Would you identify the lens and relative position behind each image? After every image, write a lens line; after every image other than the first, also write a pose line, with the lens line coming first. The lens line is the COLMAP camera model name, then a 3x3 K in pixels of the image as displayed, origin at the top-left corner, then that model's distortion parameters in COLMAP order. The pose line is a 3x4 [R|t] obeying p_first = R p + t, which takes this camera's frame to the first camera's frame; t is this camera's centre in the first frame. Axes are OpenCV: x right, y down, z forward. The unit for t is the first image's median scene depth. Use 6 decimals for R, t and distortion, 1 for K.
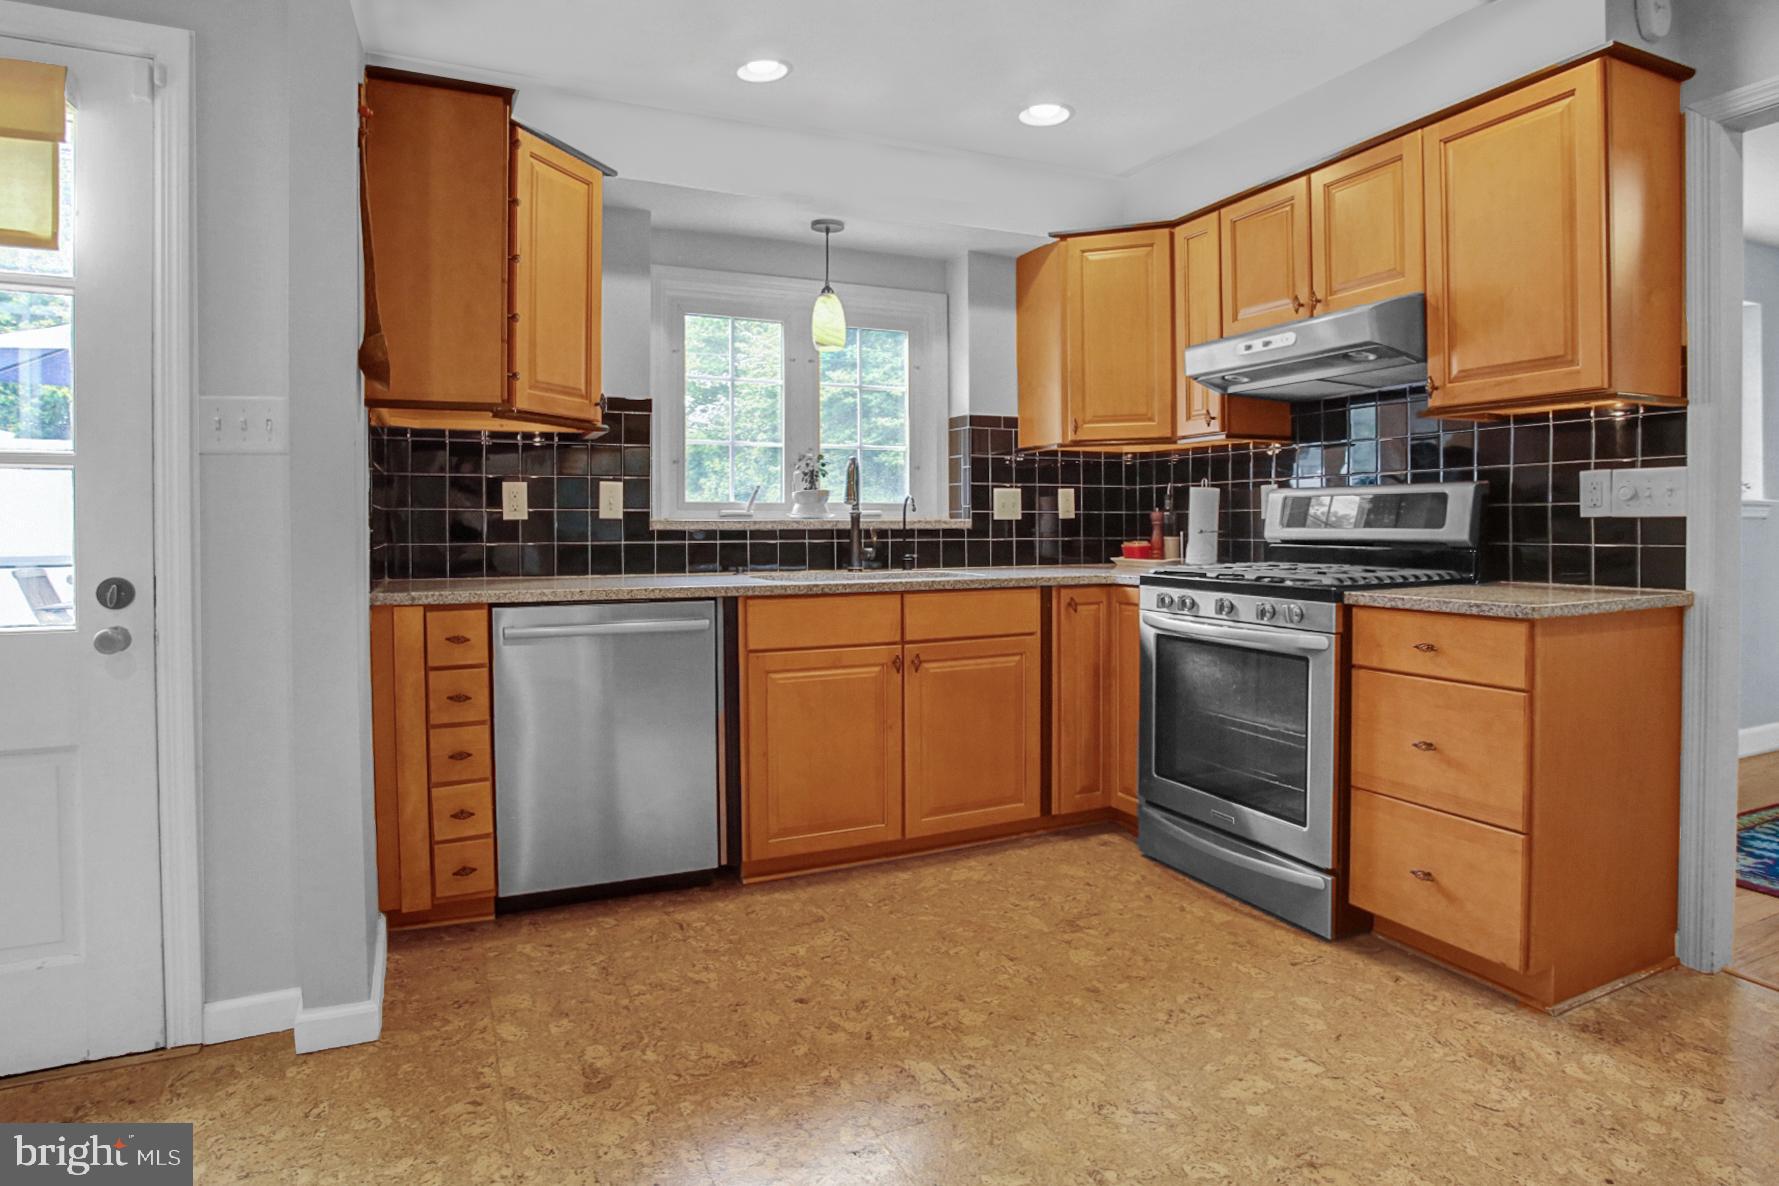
lens RADIAL K [[987.2, 0, 895.7], [0, 987.2, 534.6], [0, 0, 1]] dist [-0.077019, 0.006561]
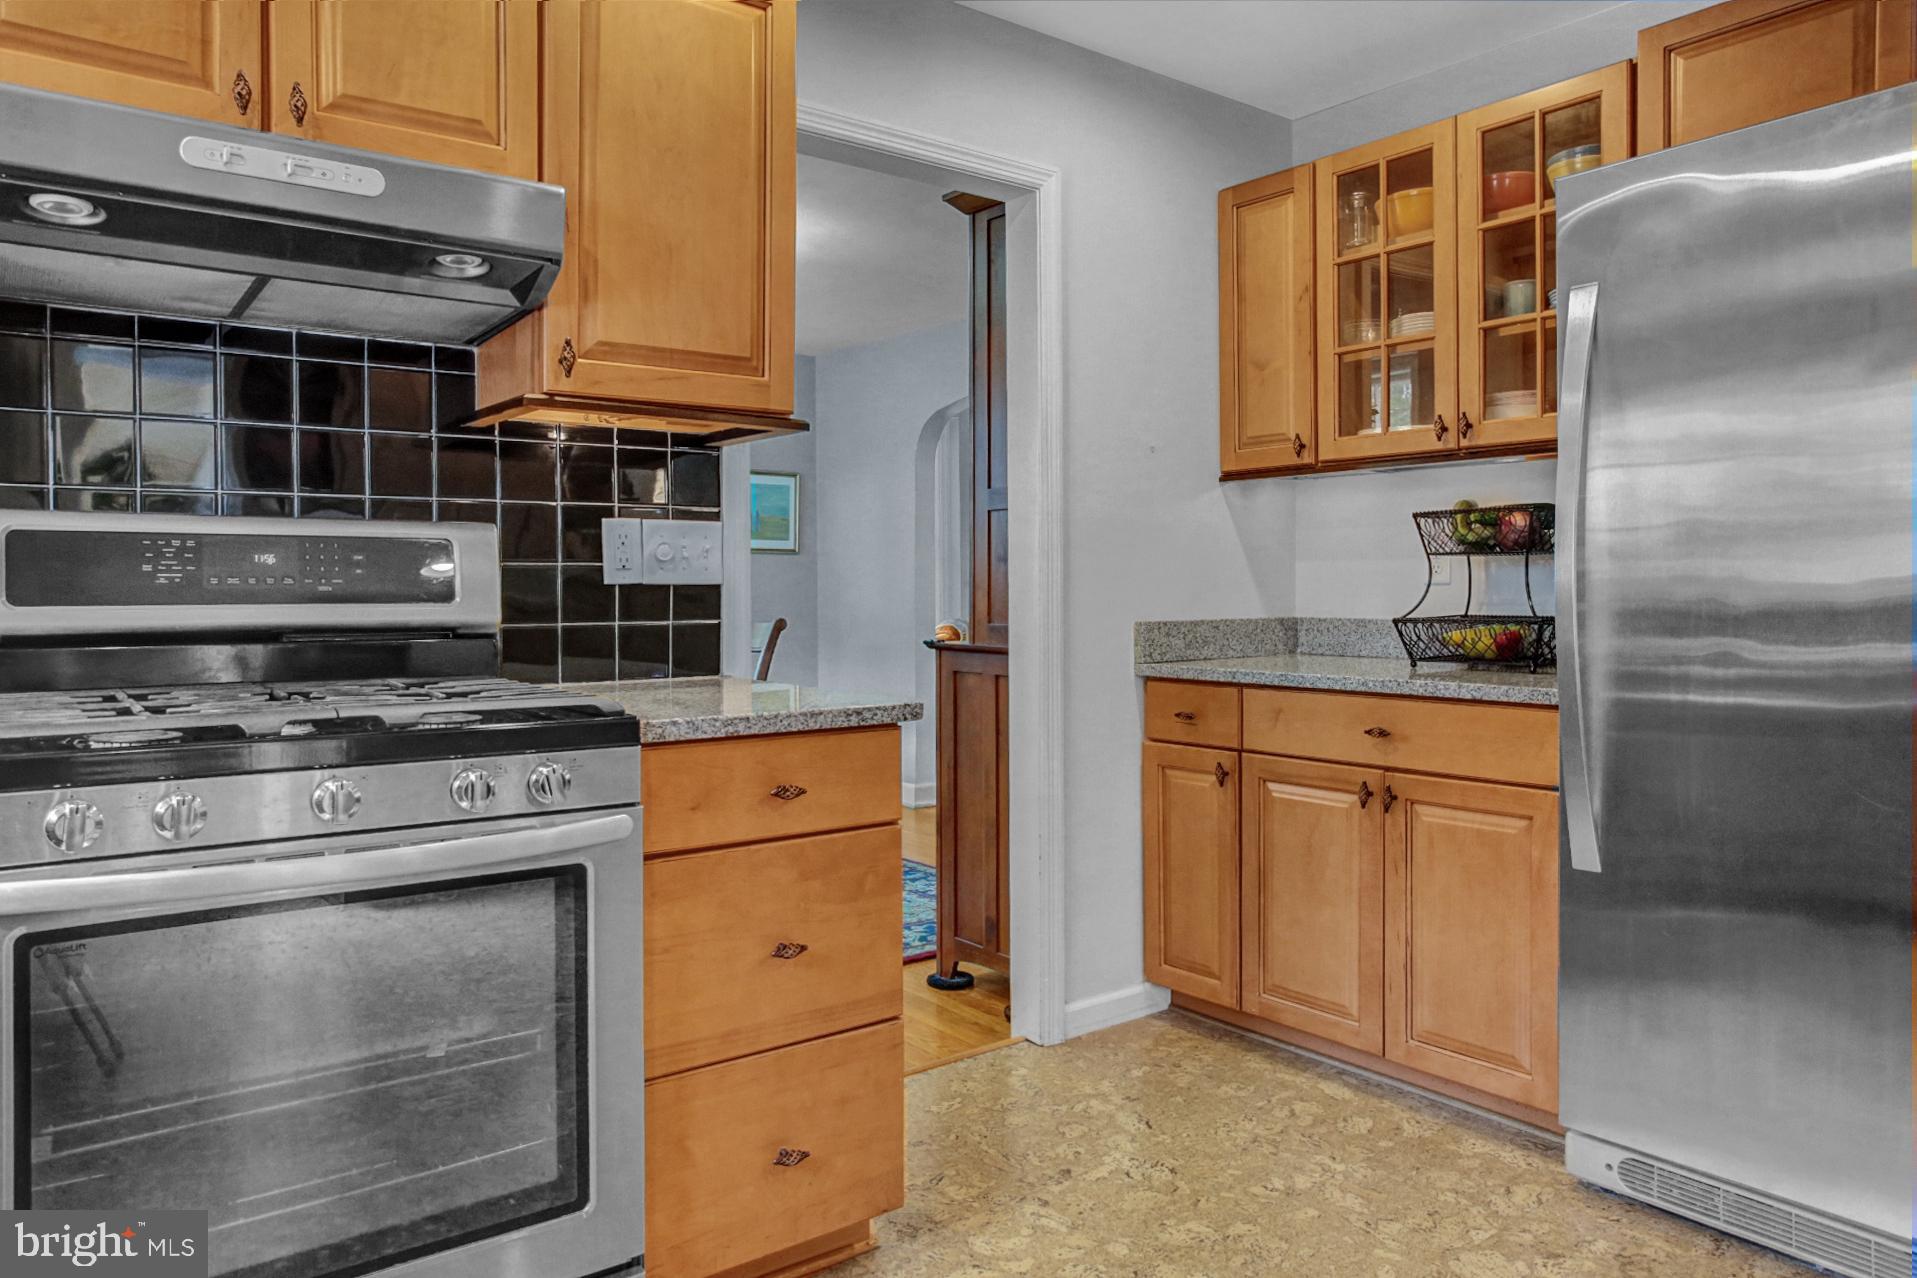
lens RADIAL K [[1235.4, 0, 945.9], [0, 1235.4, 597.6], [0, 0, 1]] dist [-0.052155, -0.000617]
pose [[-0.213143, -0.000725, 0.977021, -0.161650], [0.017912, 0.999829, 0.004649, -0.006025], [-0.976857, 0.018491, -0.213093, 0.707322]]
